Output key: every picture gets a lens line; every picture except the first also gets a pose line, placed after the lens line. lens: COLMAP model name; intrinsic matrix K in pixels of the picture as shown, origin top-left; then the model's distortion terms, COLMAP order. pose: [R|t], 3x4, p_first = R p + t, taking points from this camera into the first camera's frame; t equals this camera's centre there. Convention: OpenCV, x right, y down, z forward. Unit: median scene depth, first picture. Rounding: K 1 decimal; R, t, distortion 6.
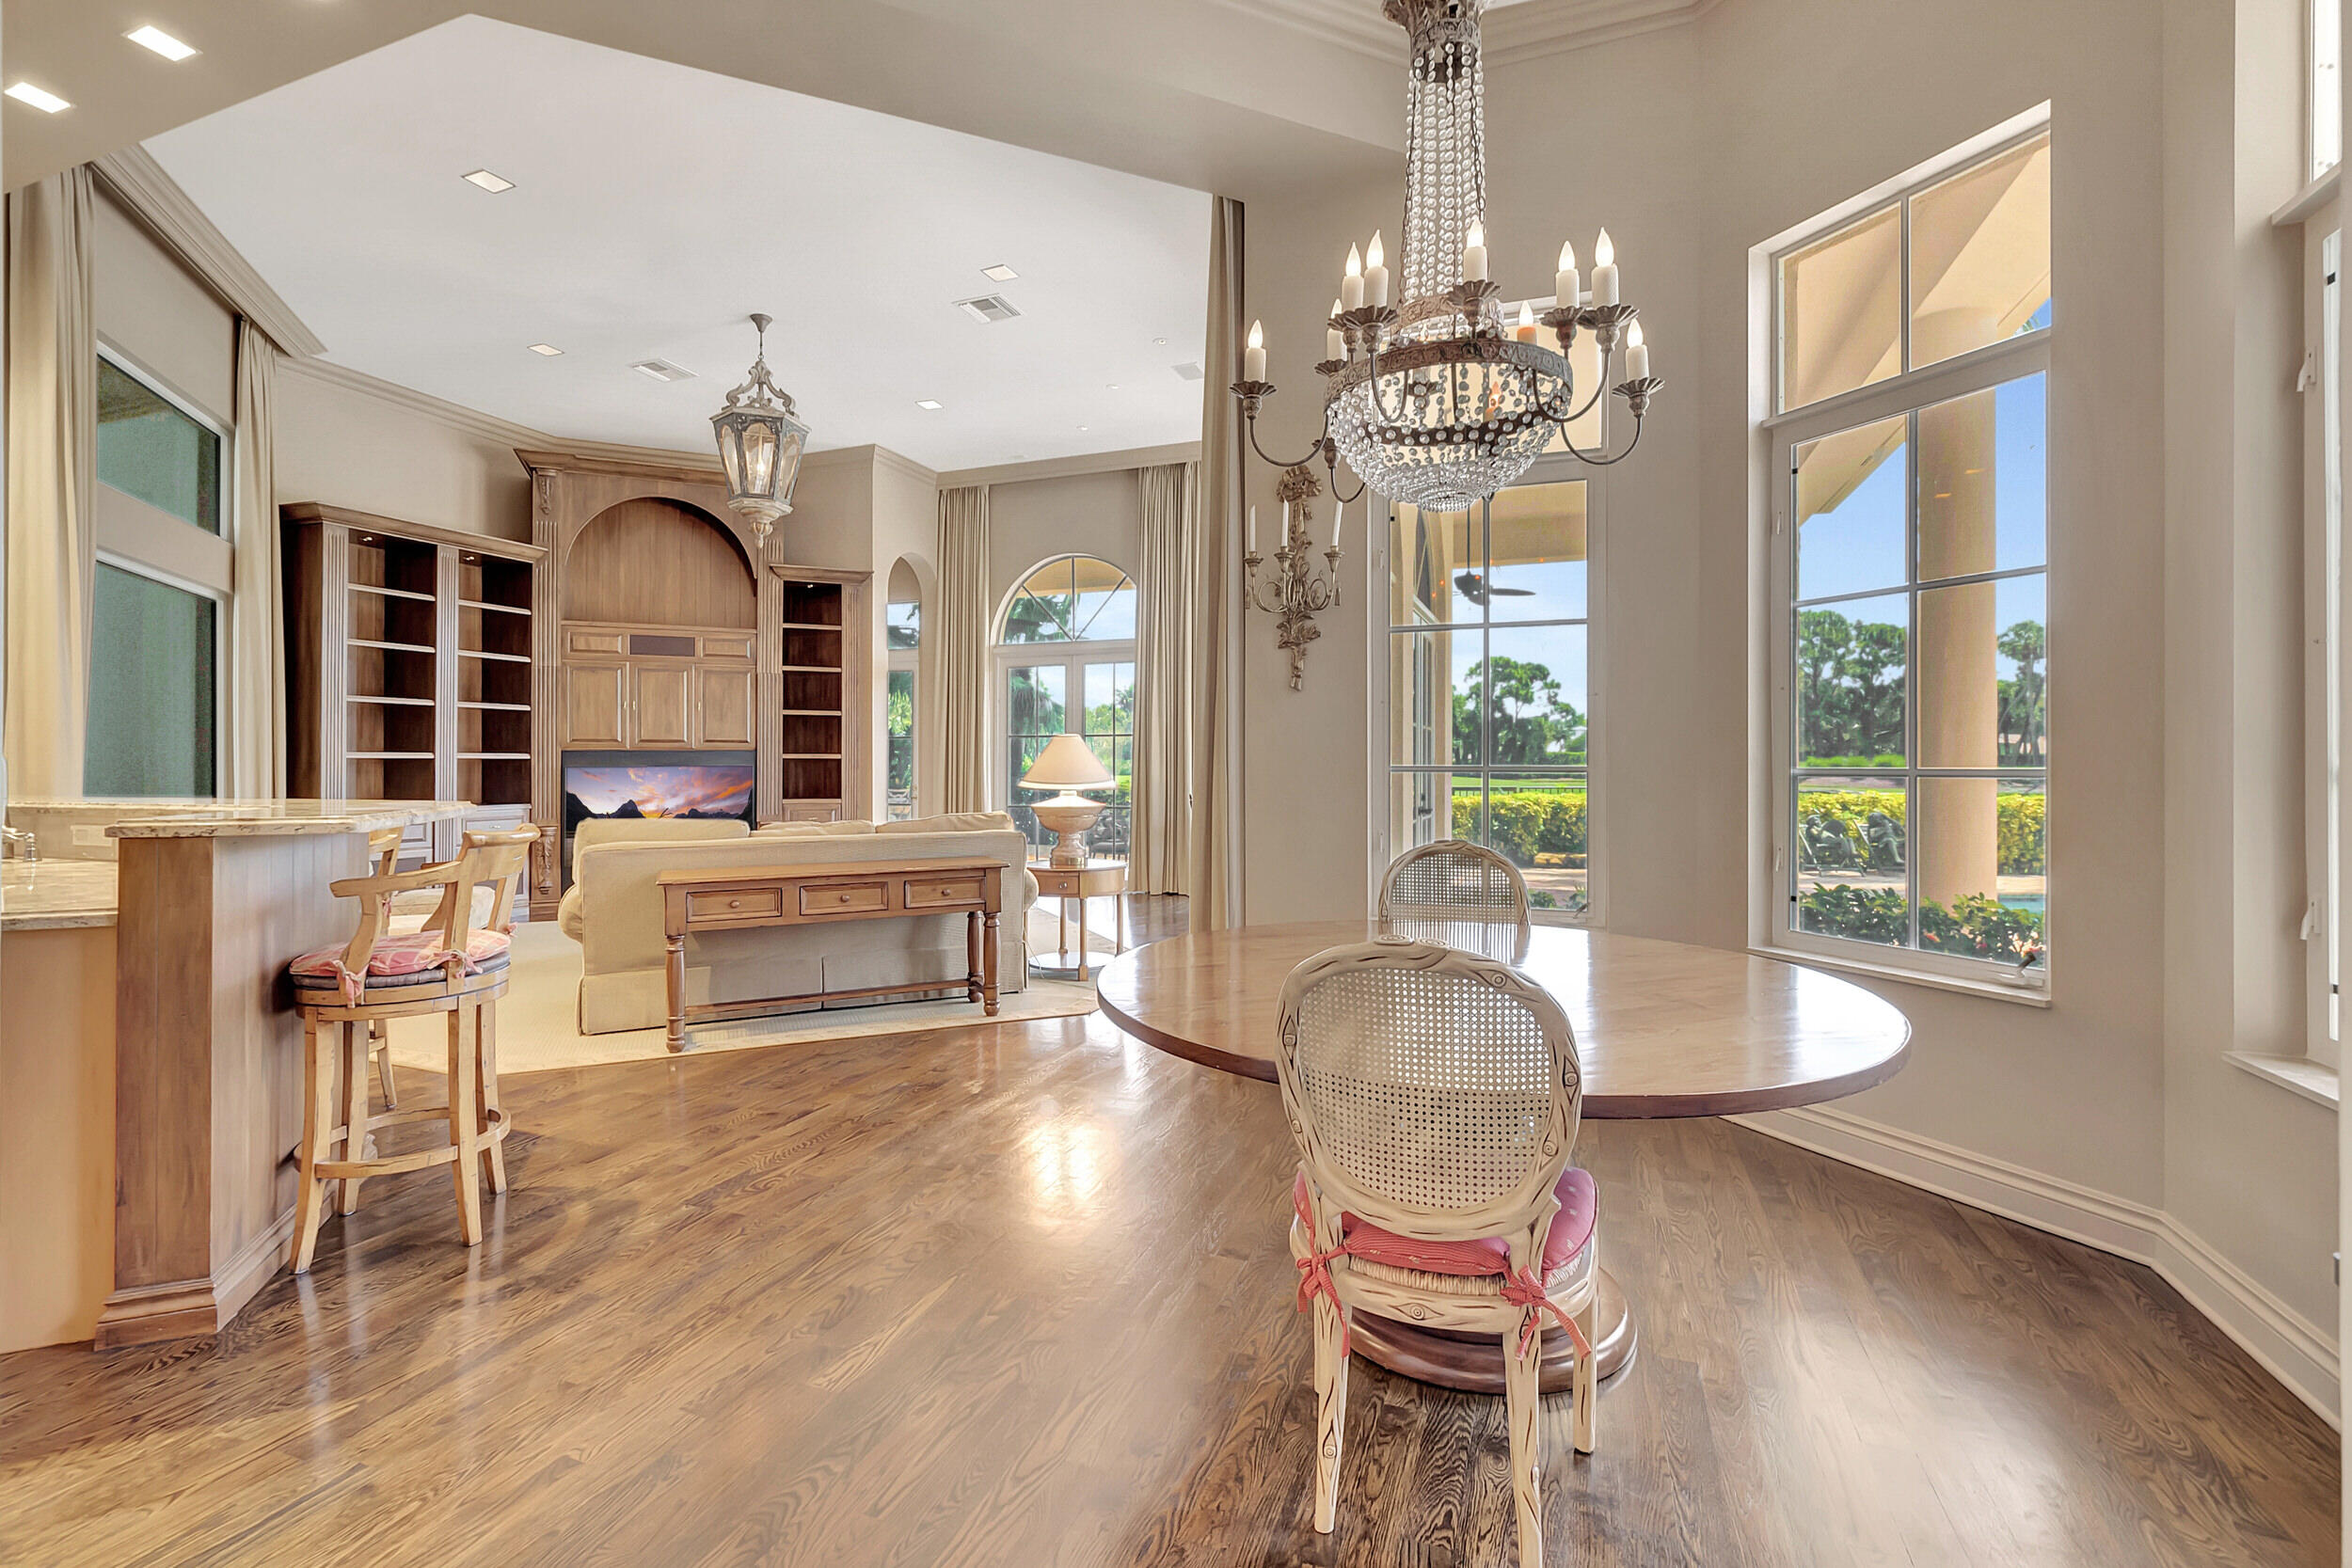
lens RADIAL K [[1045.3, 0, 1159.5], [0, 1045.3, 762.3], [0, 0, 1]] dist [-0.002060, 0.001788]
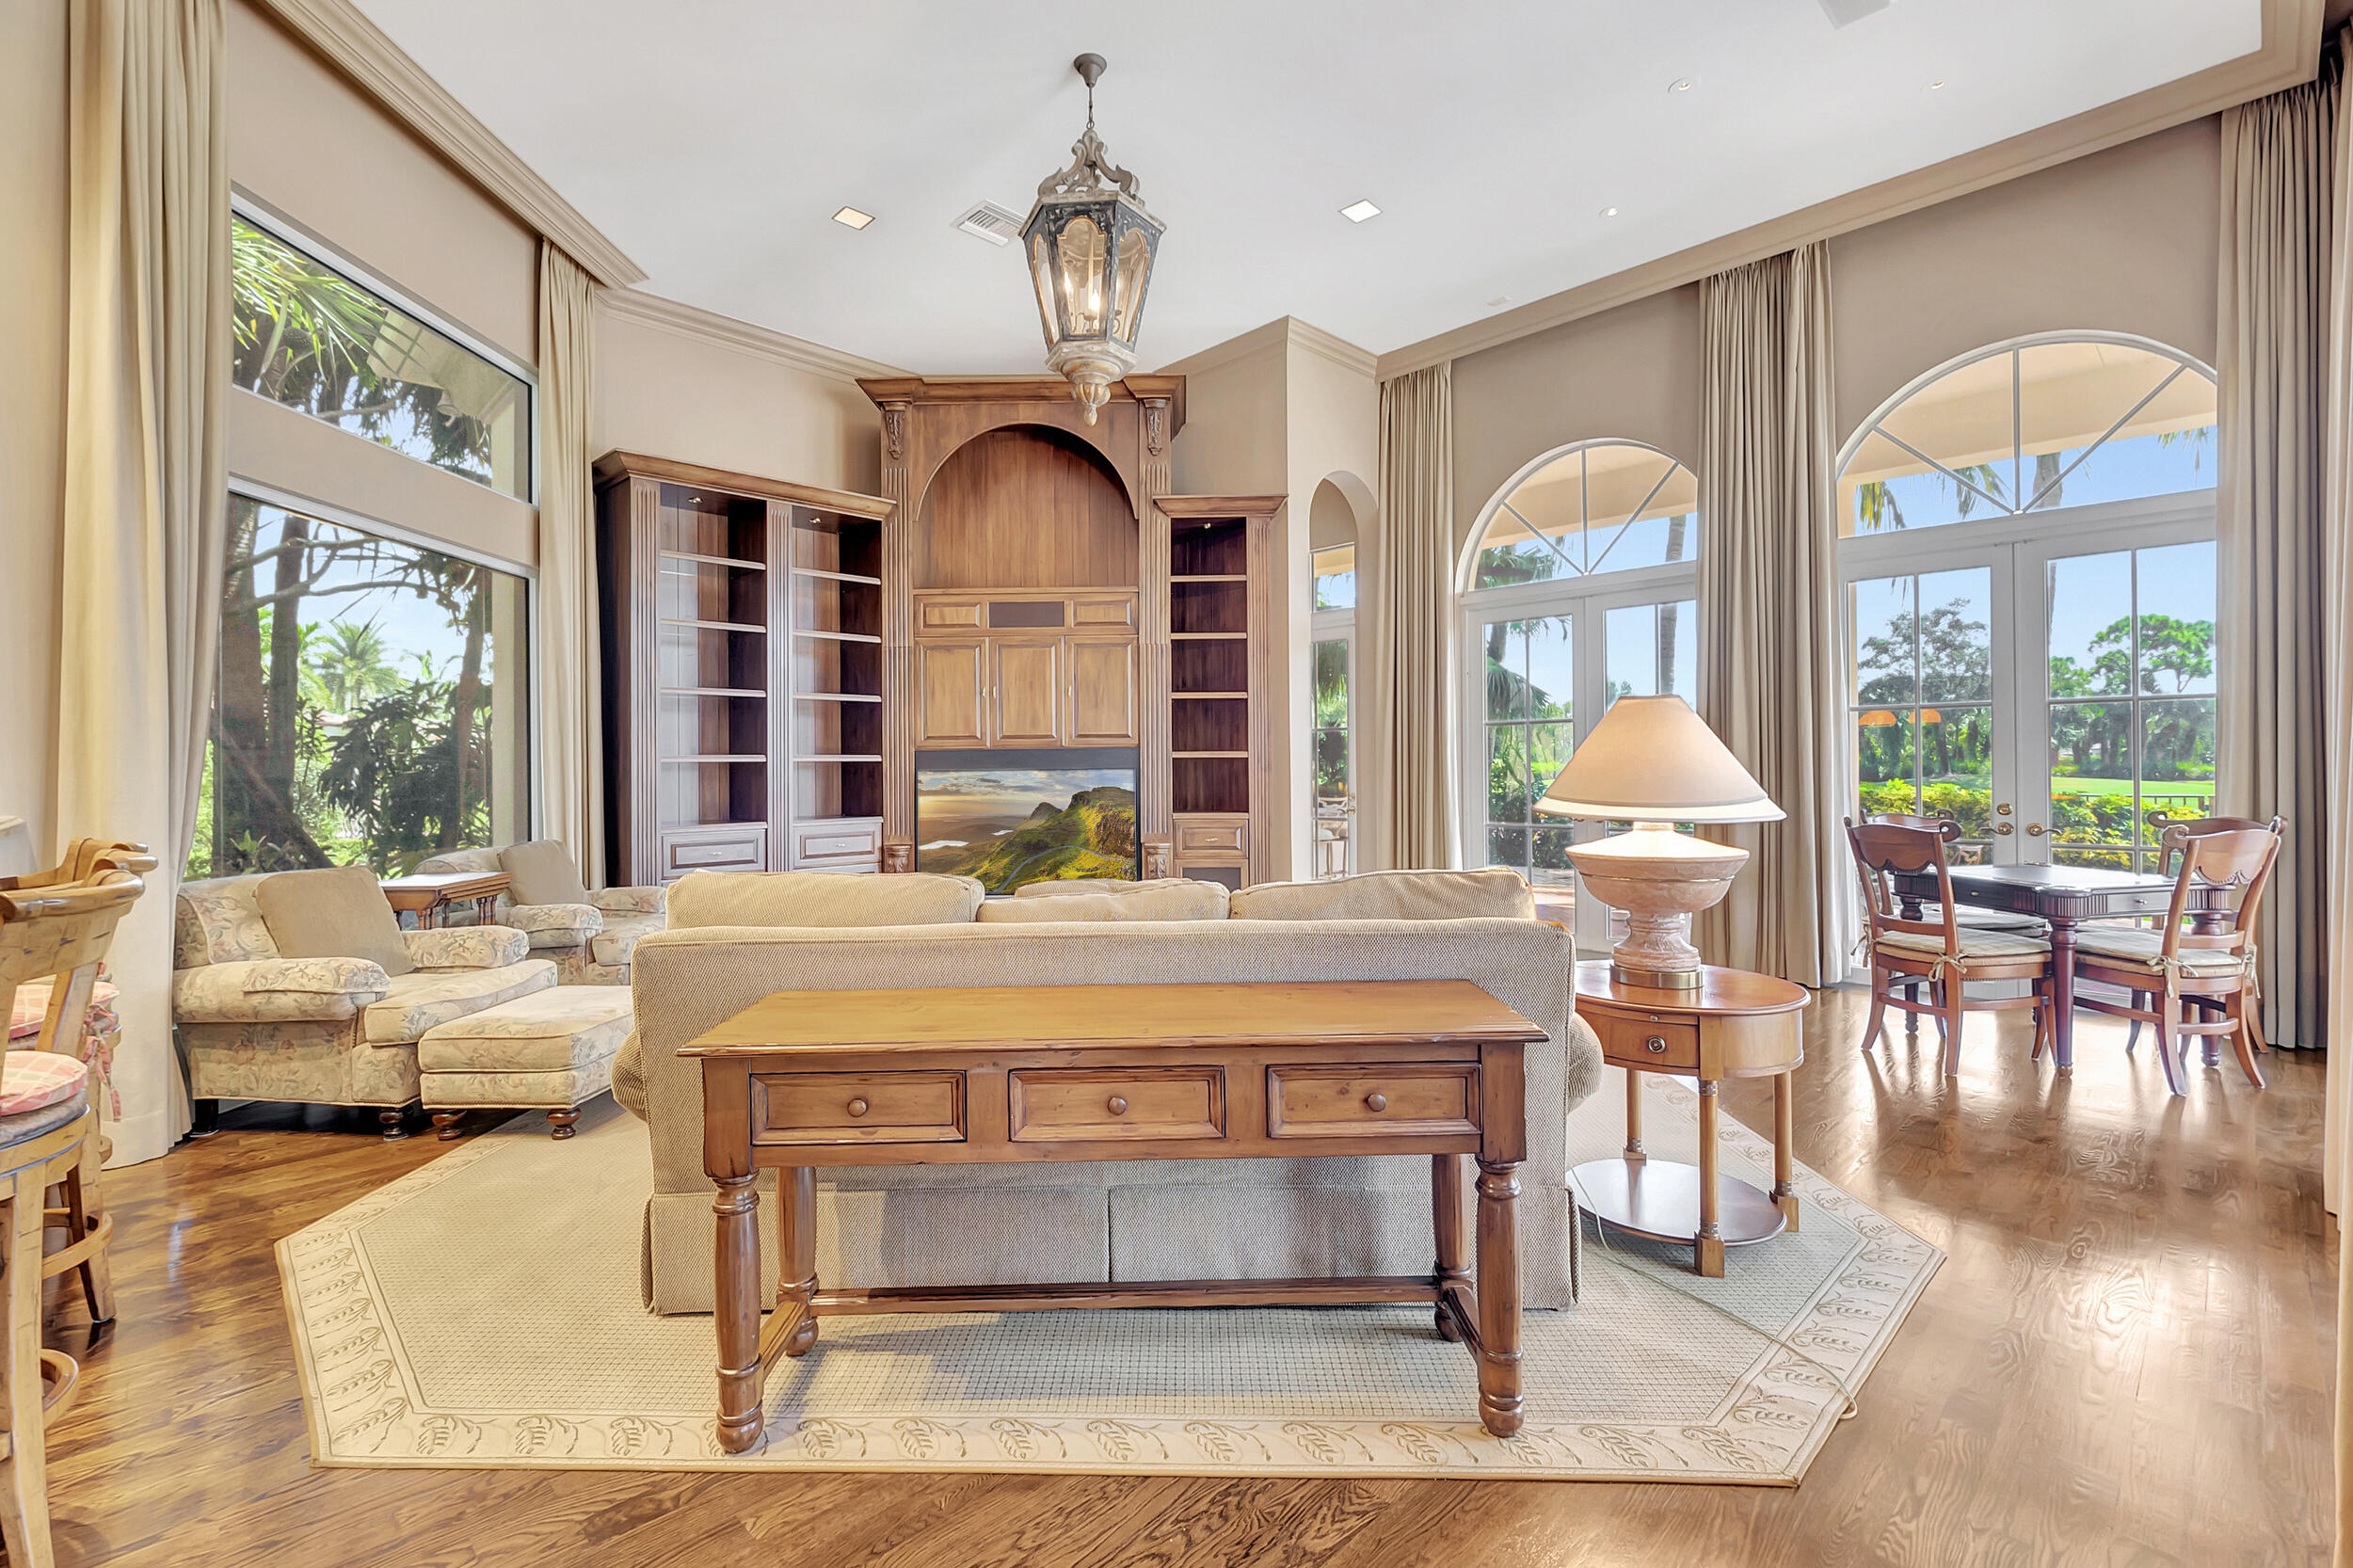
lens RADIAL K [[1045.8, 0, 1162.9], [0, 1045.8, 746.8], [0, 0, 1]] dist [-0.002060, 0.001788]
pose [[0.911357, -0.013061, -0.411410, -0.063827], [0.006640, 0.999833, -0.017031, 0.000958], [0.411564, 0.012789, 0.911291, 0.334372]]
